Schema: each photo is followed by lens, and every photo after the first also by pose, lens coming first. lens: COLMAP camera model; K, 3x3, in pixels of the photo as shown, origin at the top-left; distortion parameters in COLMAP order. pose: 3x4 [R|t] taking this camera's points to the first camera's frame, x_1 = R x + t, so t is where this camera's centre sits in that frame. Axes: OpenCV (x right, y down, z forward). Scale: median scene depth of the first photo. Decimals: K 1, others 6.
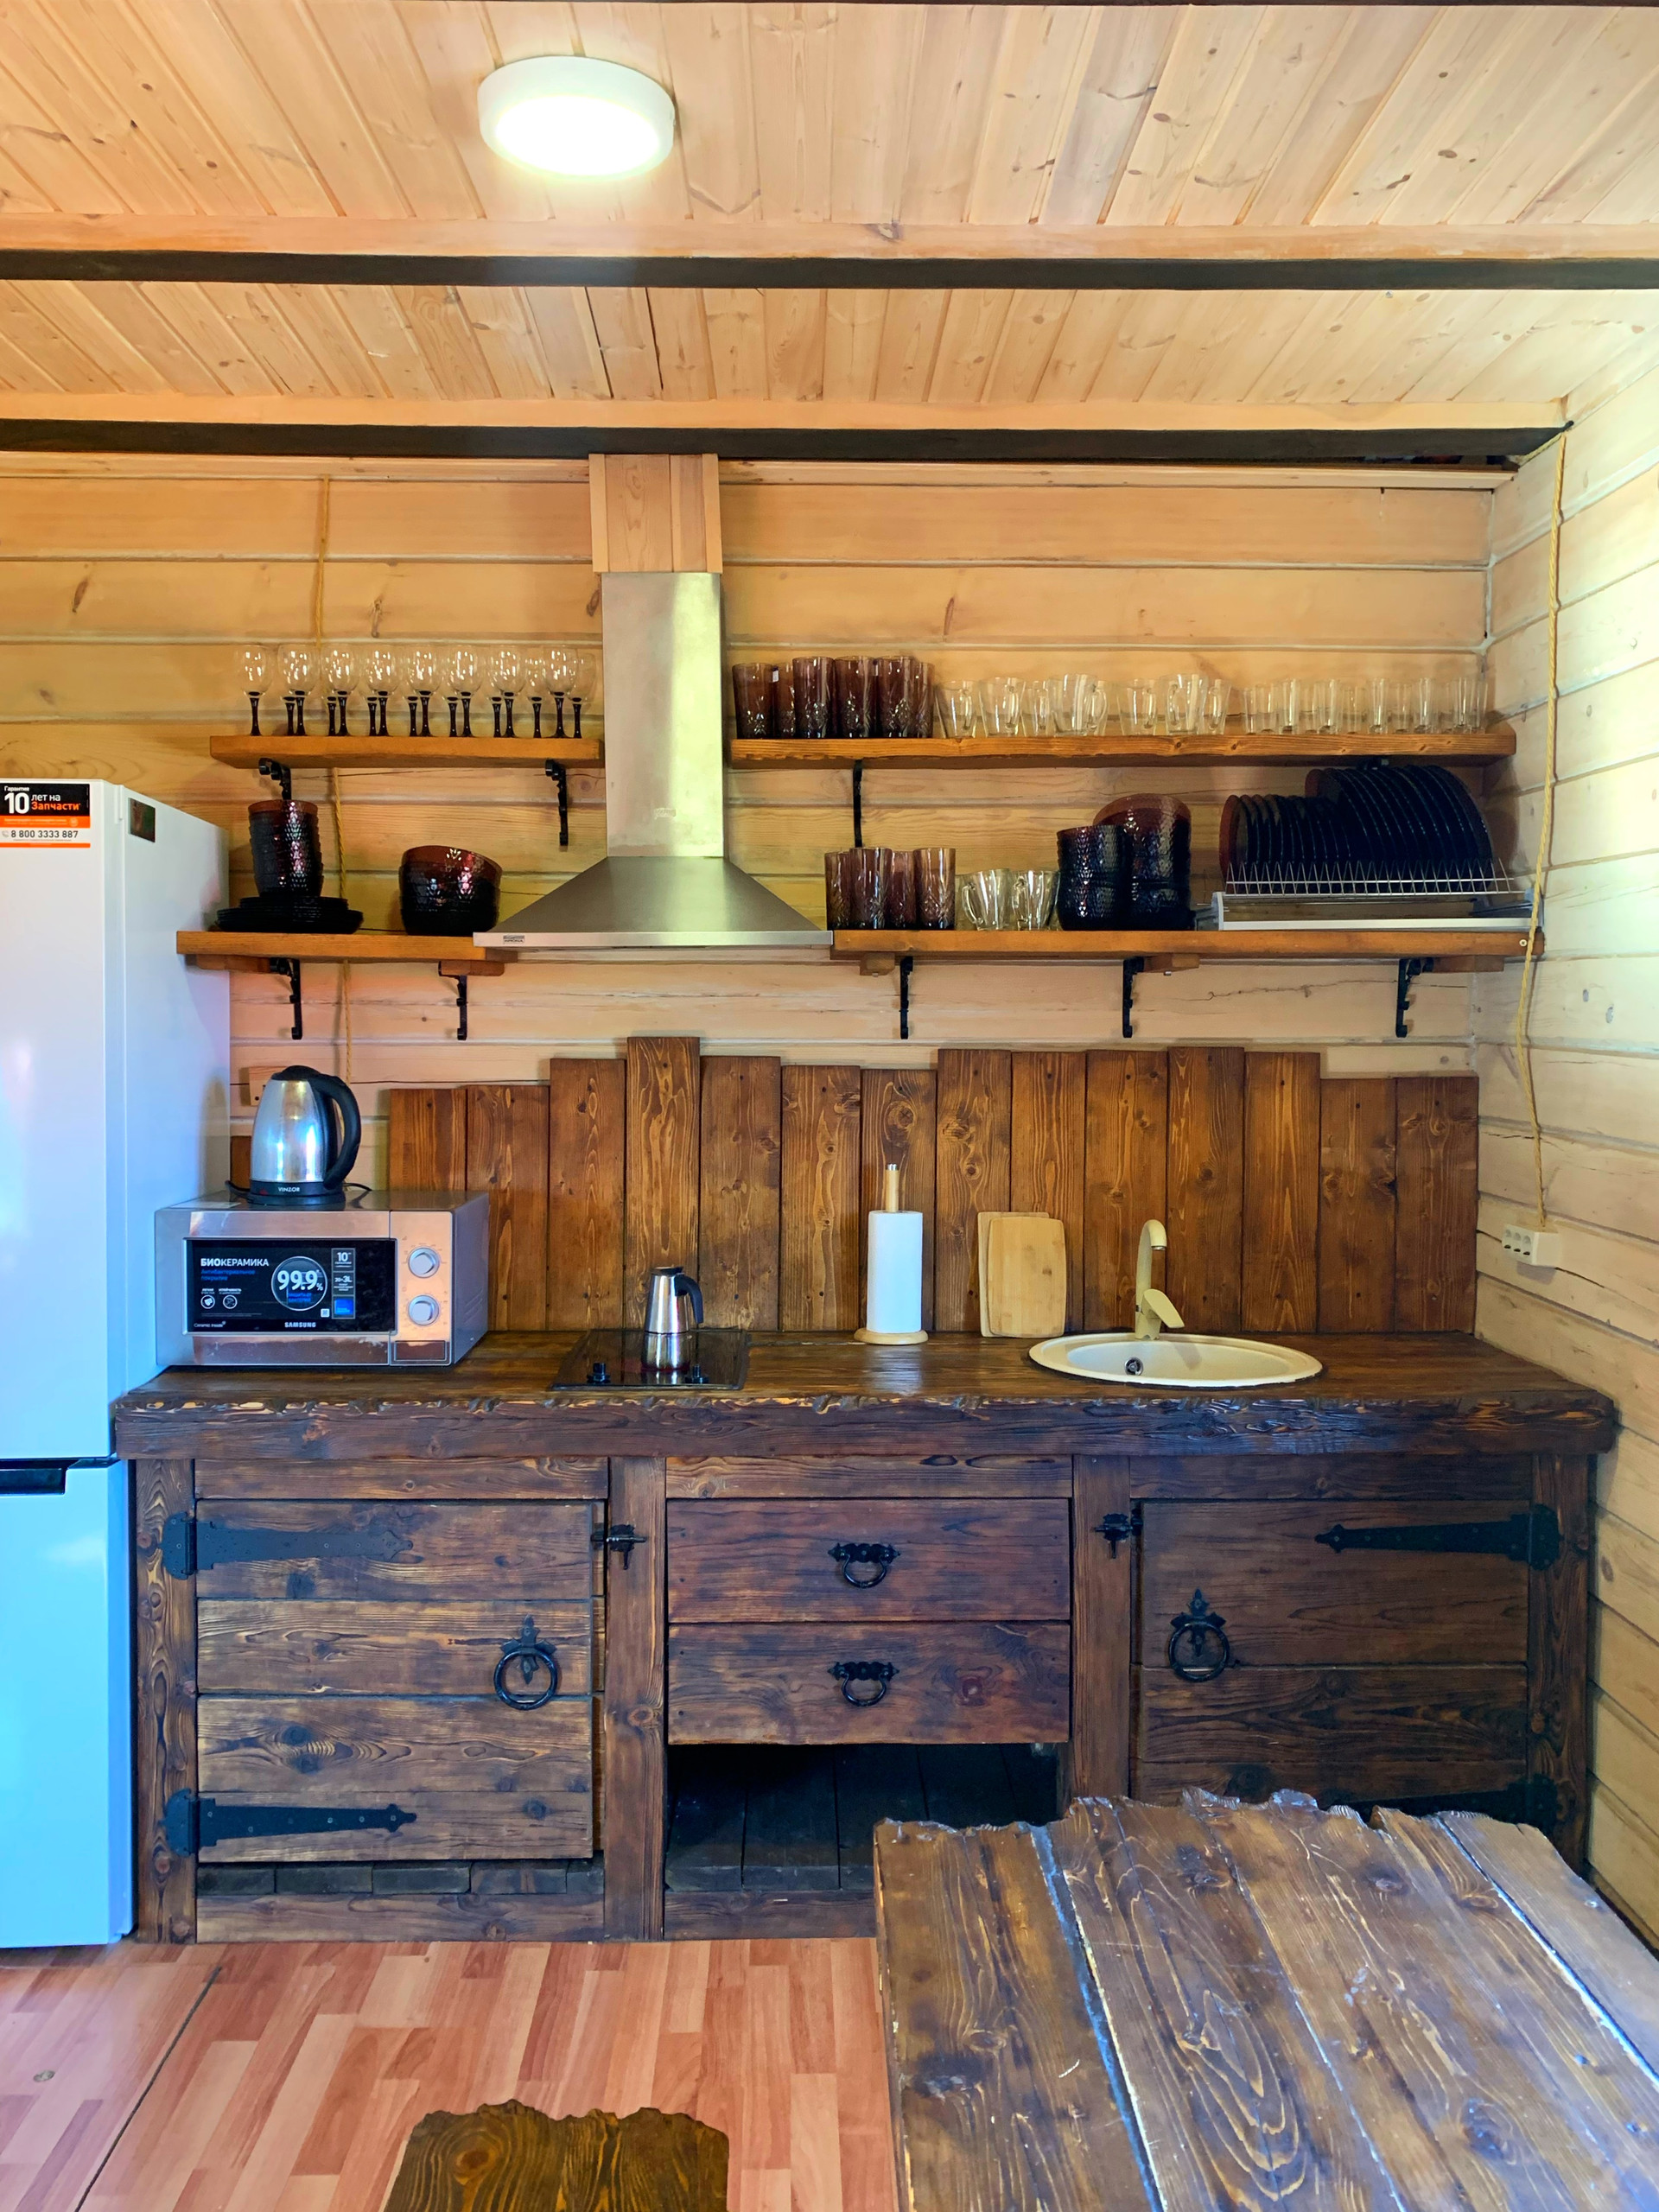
lens RADIAL K [[1710.5, 0, 826.2], [0, 1710.5, 1103.9], [0, 0, 1]] dist [0.047088, 0.000338]
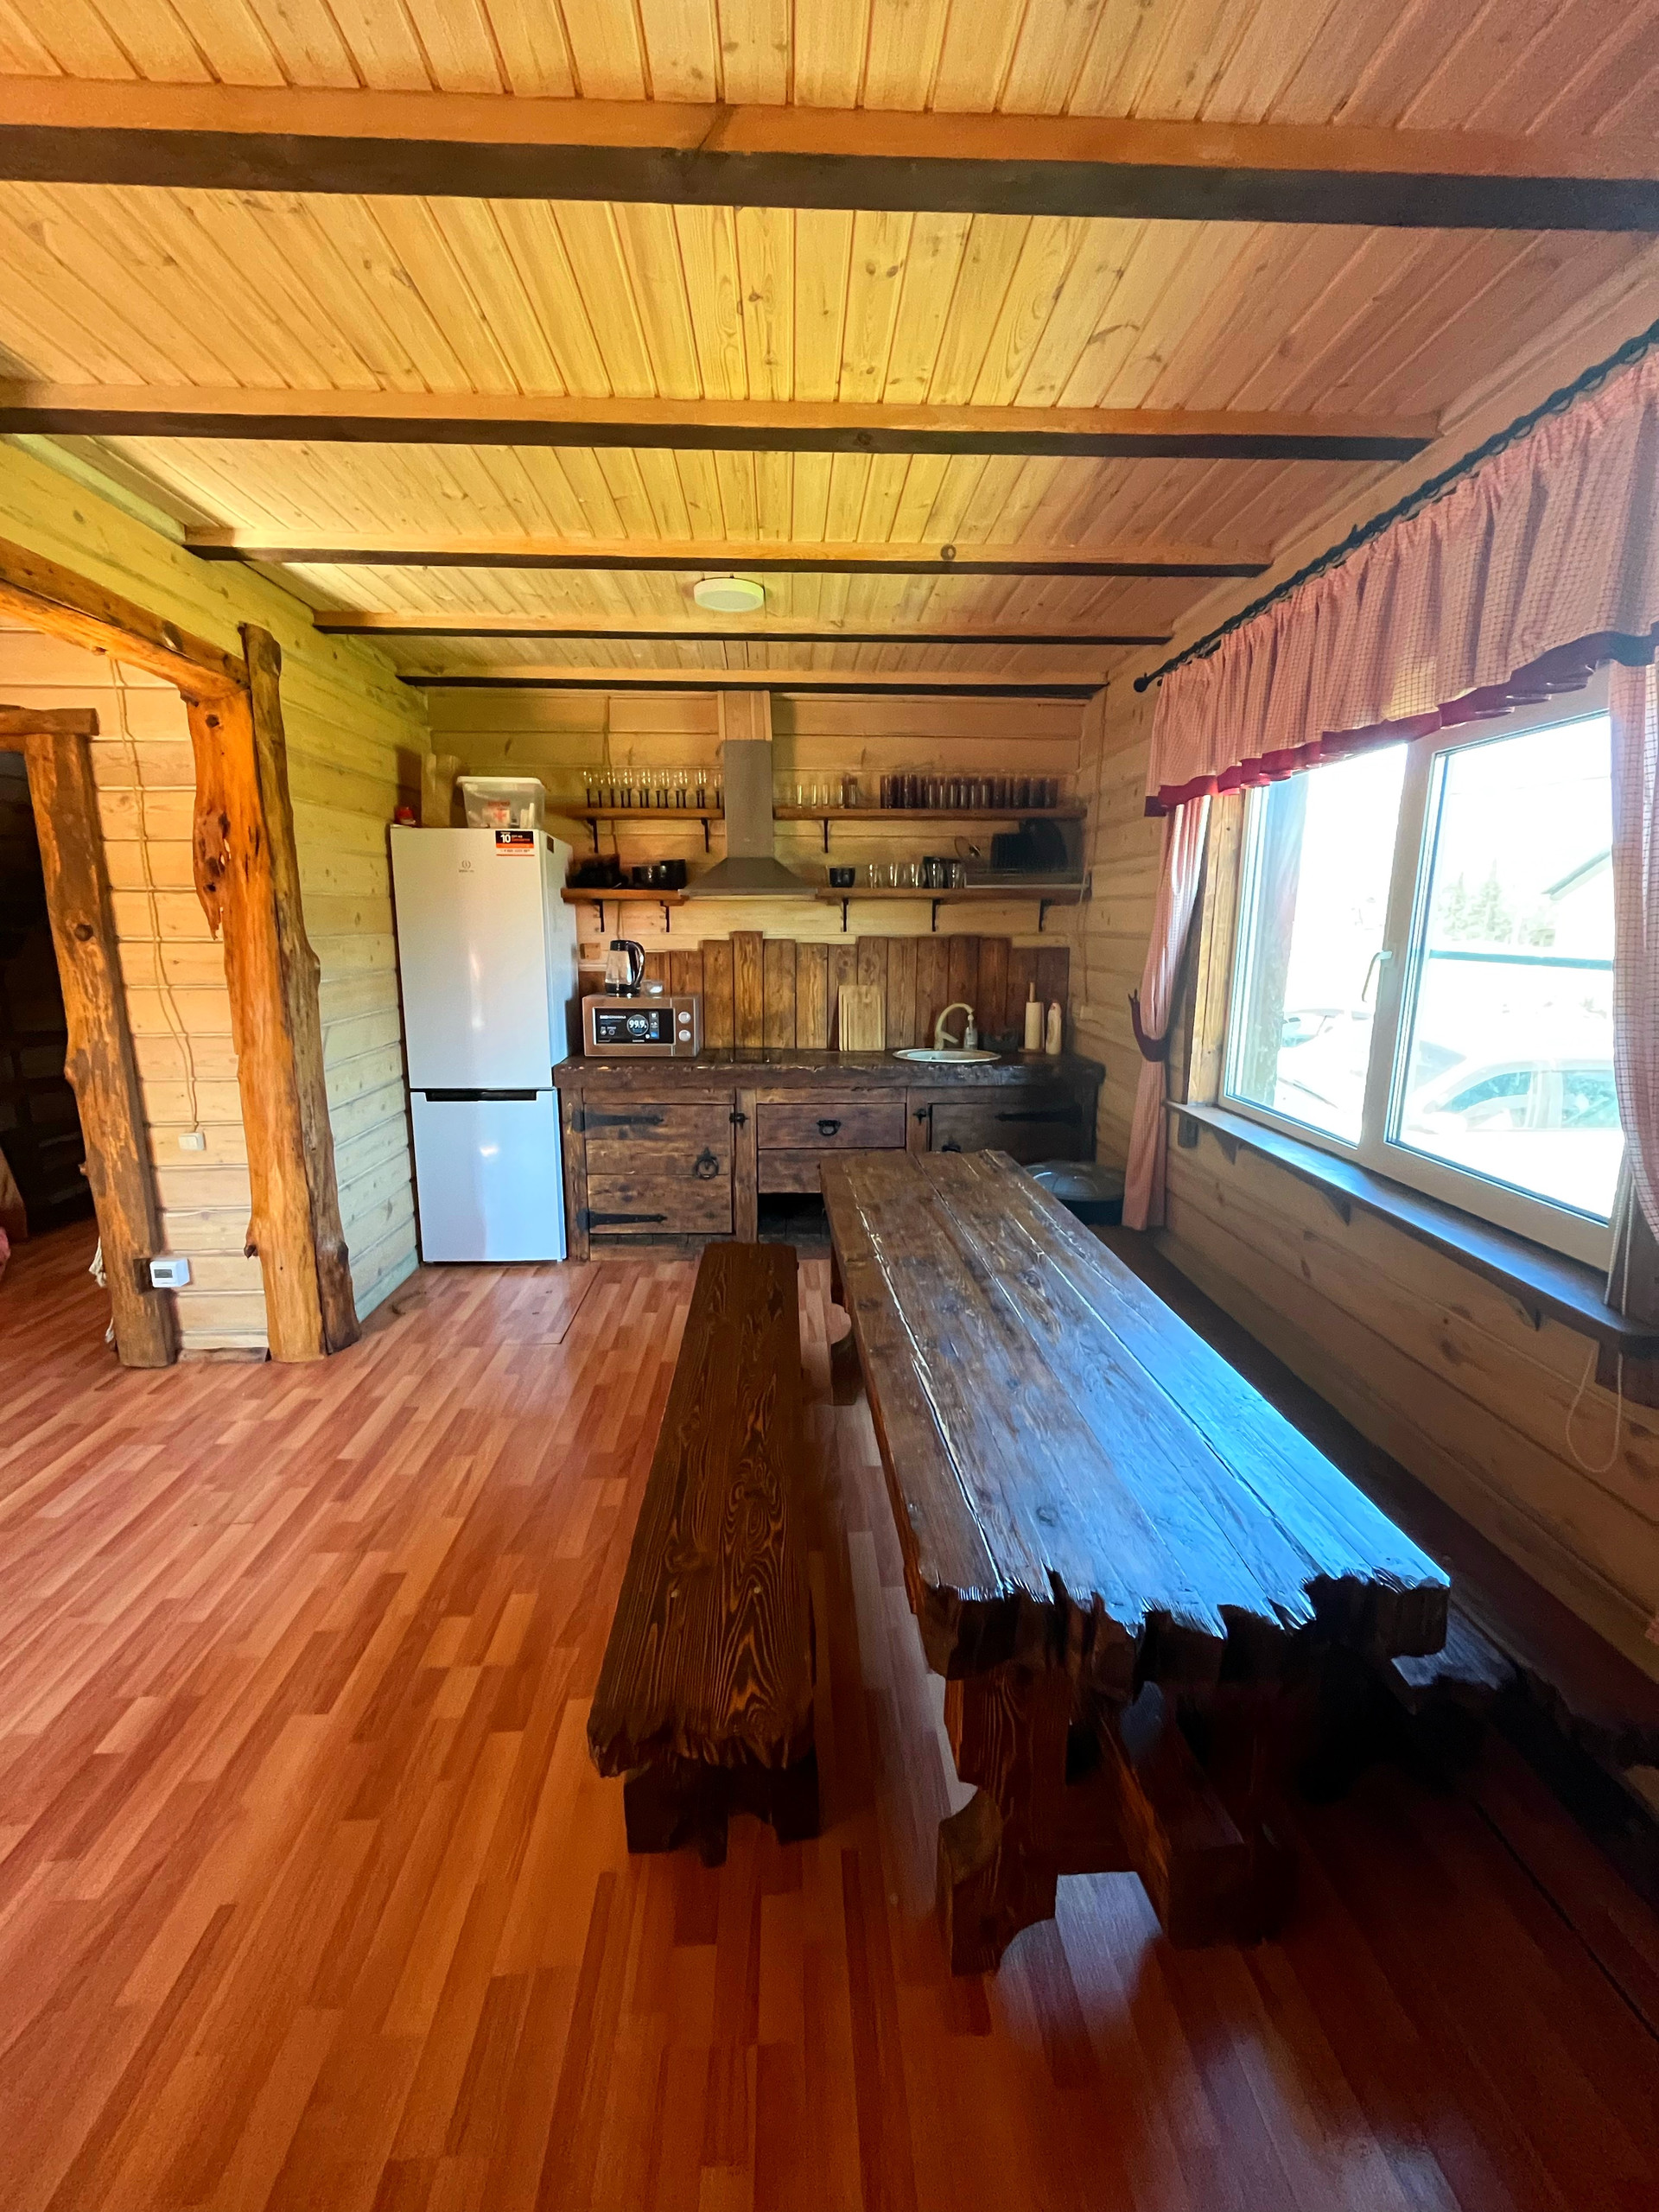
lens RADIAL K [[883.1, 0, 831.6], [0, 883.1, 1104.0], [0, 0, 1]] dist [0.002875, -0.000694]
pose [[0.999477, -0.005802, 0.031812, -0.019214], [0.001170, 0.989612, 0.143756, 0.030209], [-0.032315, -0.143644, 0.989102, -0.376441]]
